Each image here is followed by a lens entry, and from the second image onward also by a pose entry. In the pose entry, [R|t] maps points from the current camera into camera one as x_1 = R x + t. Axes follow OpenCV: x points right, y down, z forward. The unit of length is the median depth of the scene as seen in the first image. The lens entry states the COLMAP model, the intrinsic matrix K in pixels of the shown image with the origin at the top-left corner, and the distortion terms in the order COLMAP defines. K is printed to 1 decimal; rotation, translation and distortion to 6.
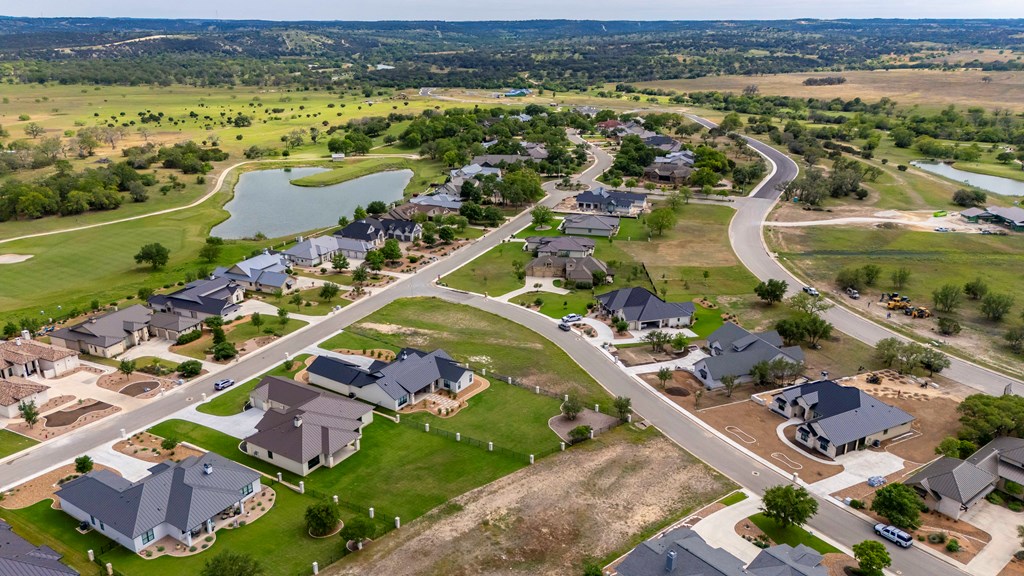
lens RADIAL K [[745.0, 0, 507.8], [0, 745.0, 282.7], [0, 0, 1]] dist [0.075426, -0.076897]
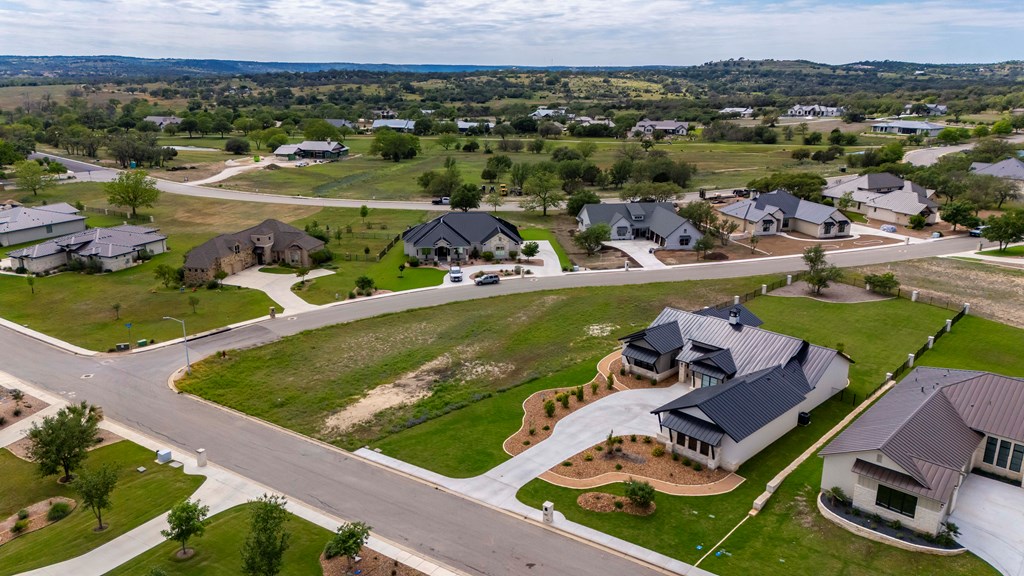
lens RADIAL K [[745.0, 0, 514.3], [0, 745.0, 290.4], [0, 0, 1]] dist [0.075426, -0.076897]
pose [[0.182798, -0.274128, 0.944160, -0.468894], [0.309086, 0.927673, 0.209499, -0.052314], [-0.933301, 0.253530, 0.254306, 0.738071]]
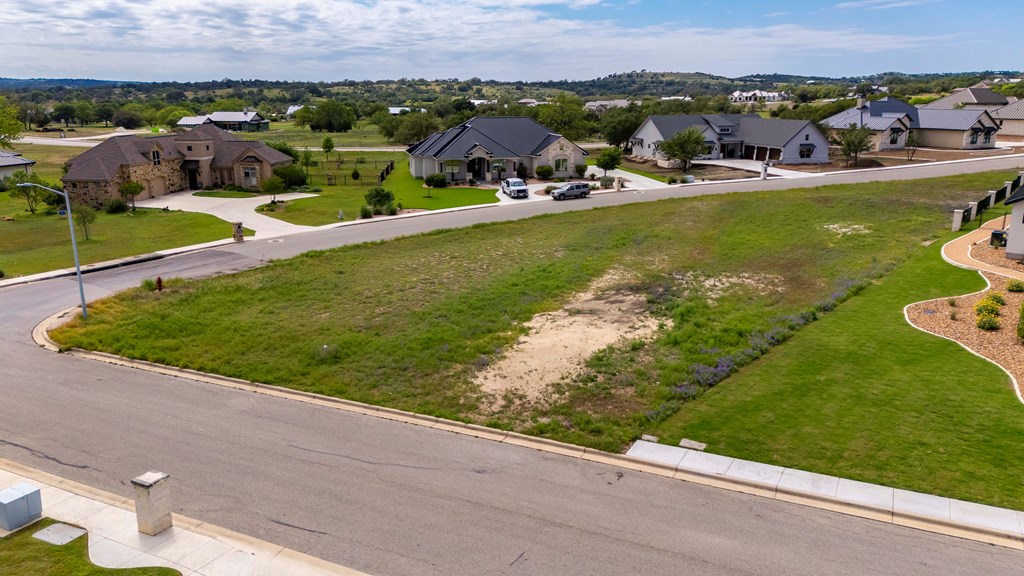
lens RADIAL K [[745.0, 0, 512.2], [0, 745.0, 288.5], [0, 0, 1]] dist [0.075426, -0.076897]
pose [[0.055019, -0.251599, 0.966267, -0.297324], [0.321336, 0.920710, 0.221440, 0.006775], [-0.945366, 0.298313, 0.131504, 0.893825]]
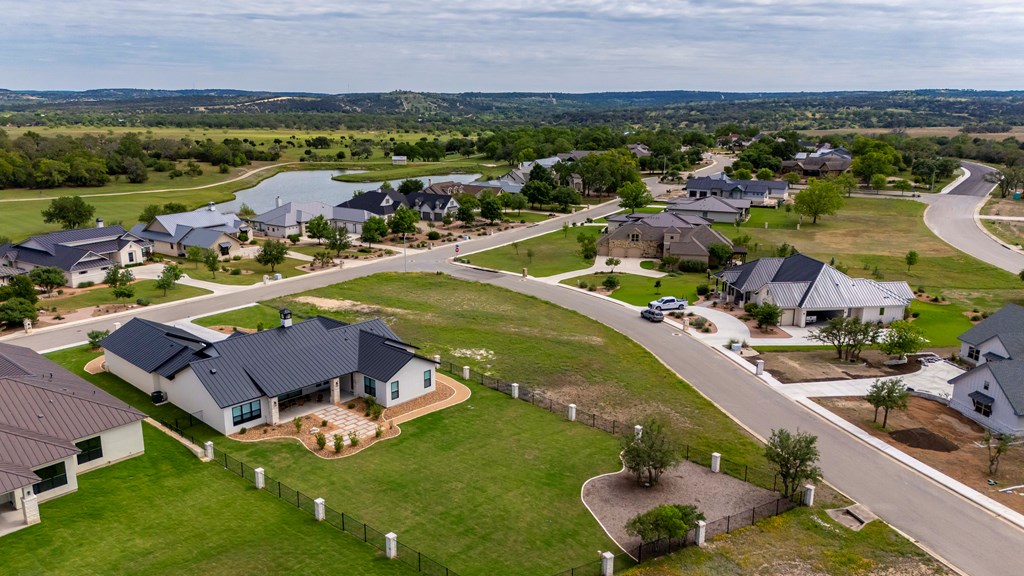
lens RADIAL K [[745.0, 0, 510.9], [0, 745.0, 293.0], [0, 0, 1]] dist [0.075426, -0.076897]
pose [[0.989324, 0.040018, -0.140133, 0.045292], [-0.050996, 0.995830, -0.075643, 0.080035], [0.136521, 0.081981, 0.987239, 0.413295]]
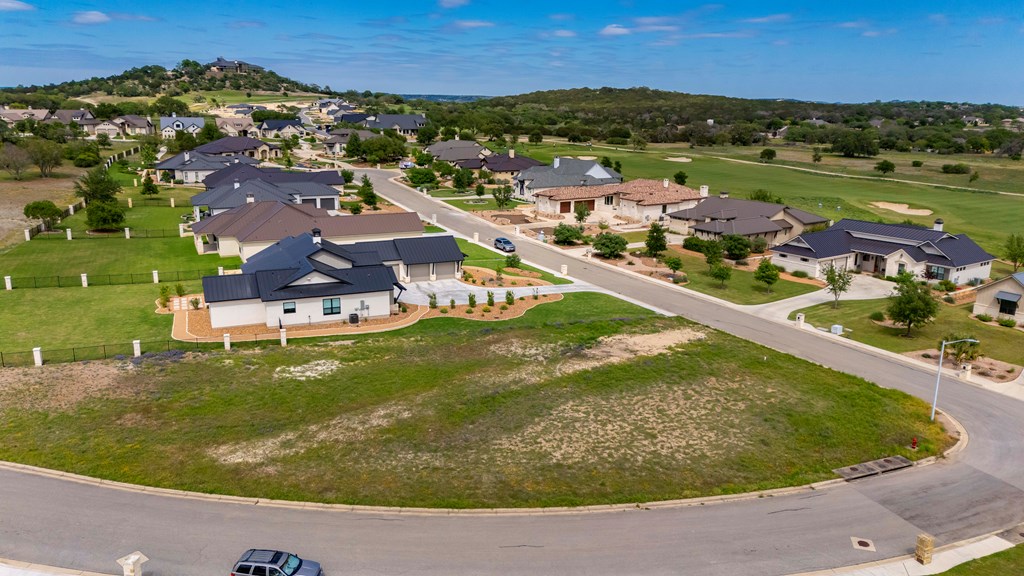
lens RADIAL K [[745.0, 0, 514.8], [0, 745.0, 288.6], [0, 0, 1]] dist [0.075426, -0.076897]
pose [[-0.527658, 0.197583, -0.826158, 0.169039], [-0.286048, 0.874442, 0.391827, -0.086366], [0.799846, 0.443071, -0.404888, 0.984890]]
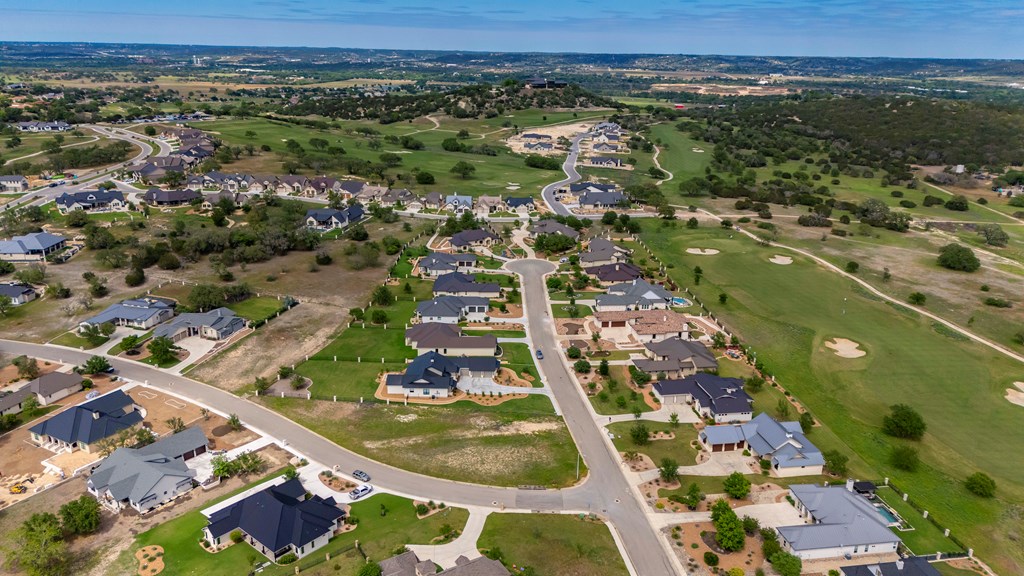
lens RADIAL K [[745.0, 0, 517.0], [0, 745.0, 286.8], [0, 0, 1]] dist [0.075426, -0.076897]
pose [[-0.830194, 0.150922, -0.536657, 0.328188], [-0.197585, 0.820505, 0.536407, -0.571640], [0.521285, 0.551357, -0.651358, 1.395404]]
